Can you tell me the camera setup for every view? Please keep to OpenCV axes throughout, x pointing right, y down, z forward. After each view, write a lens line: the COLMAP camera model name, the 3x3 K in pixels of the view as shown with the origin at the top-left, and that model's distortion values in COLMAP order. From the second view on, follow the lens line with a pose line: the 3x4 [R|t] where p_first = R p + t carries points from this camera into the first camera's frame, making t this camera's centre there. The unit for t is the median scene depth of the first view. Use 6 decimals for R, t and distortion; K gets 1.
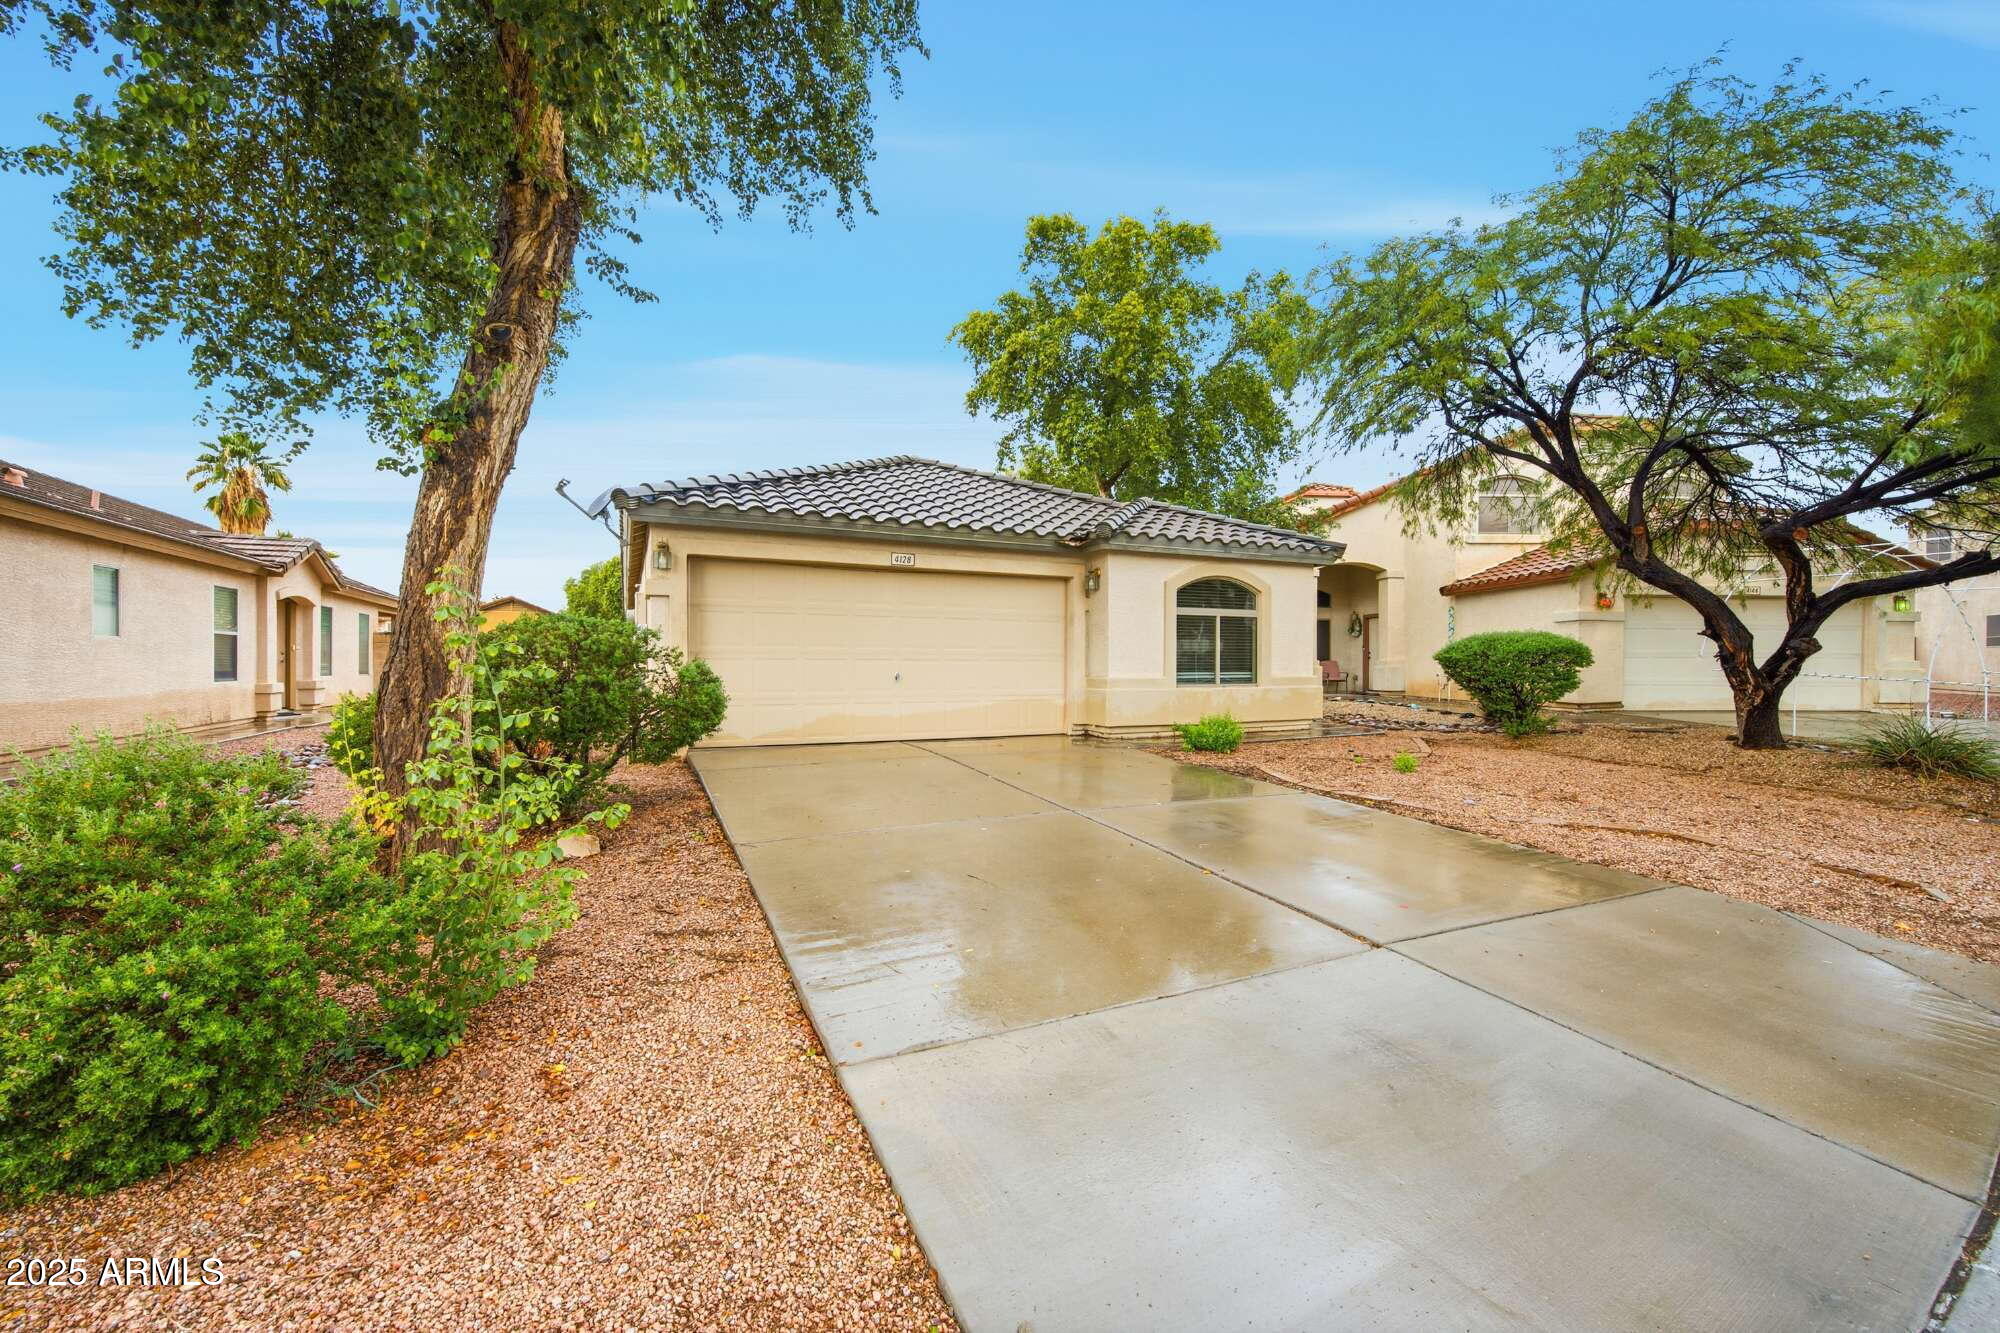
lens RADIAL K [[782.6, 0, 982.2], [0, 782.6, 663.7], [0, 0, 1]] dist [0.000226, 0.000570]
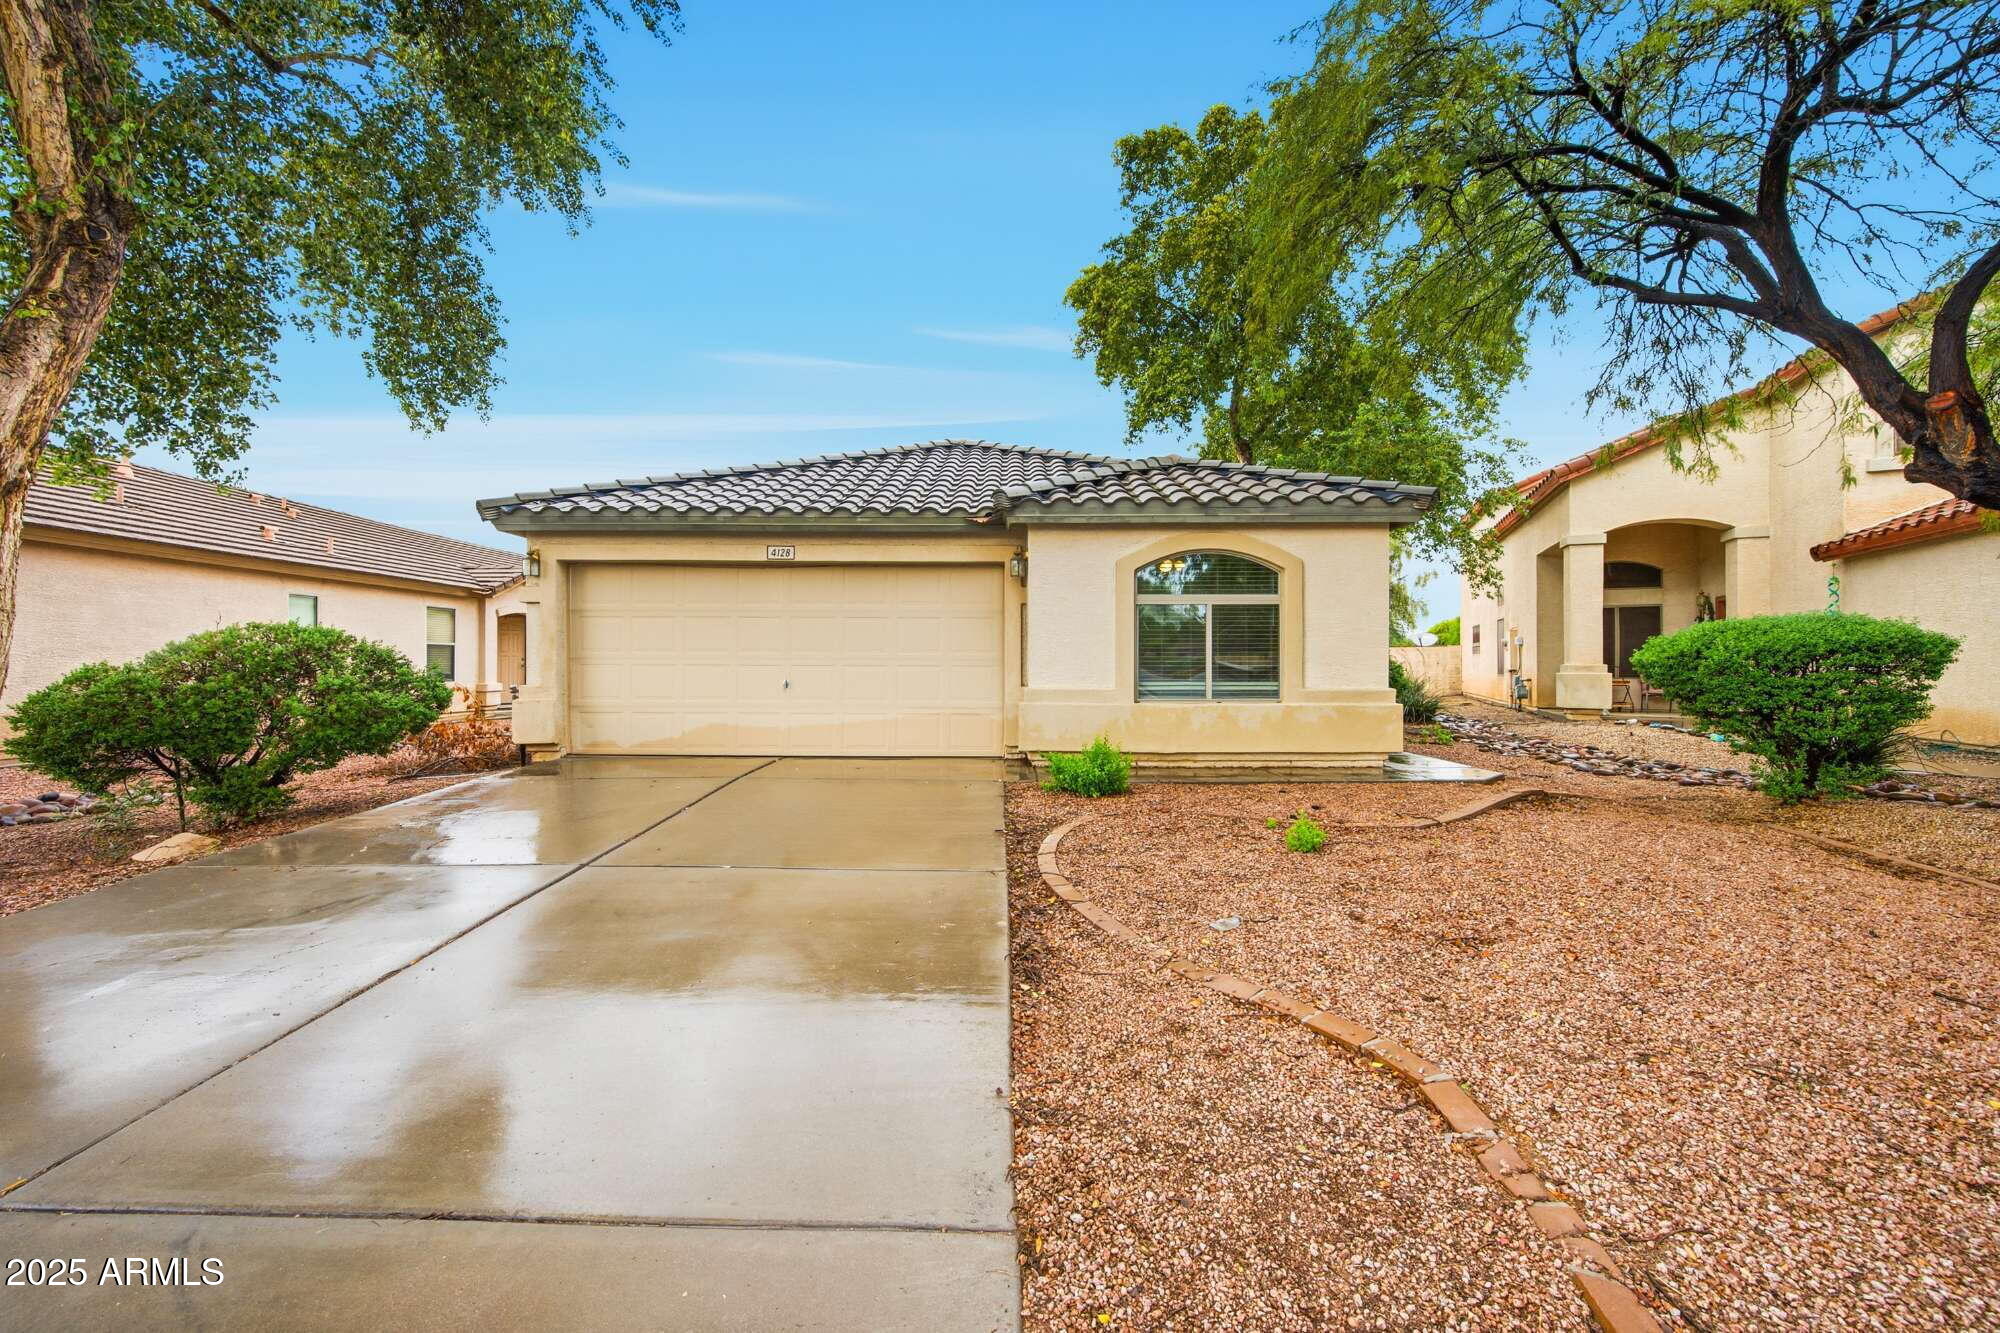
lens RADIAL K [[782.6, 0, 1000.8], [0, 782.6, 665.4], [0, 0, 1]] dist [0.000226, 0.000570]
pose [[0.902169, 0.000752, -0.431383, 0.453889], [-0.001229, 0.999999, -0.000828, -0.003761], [0.431382, 0.001277, 0.902169, 0.268950]]
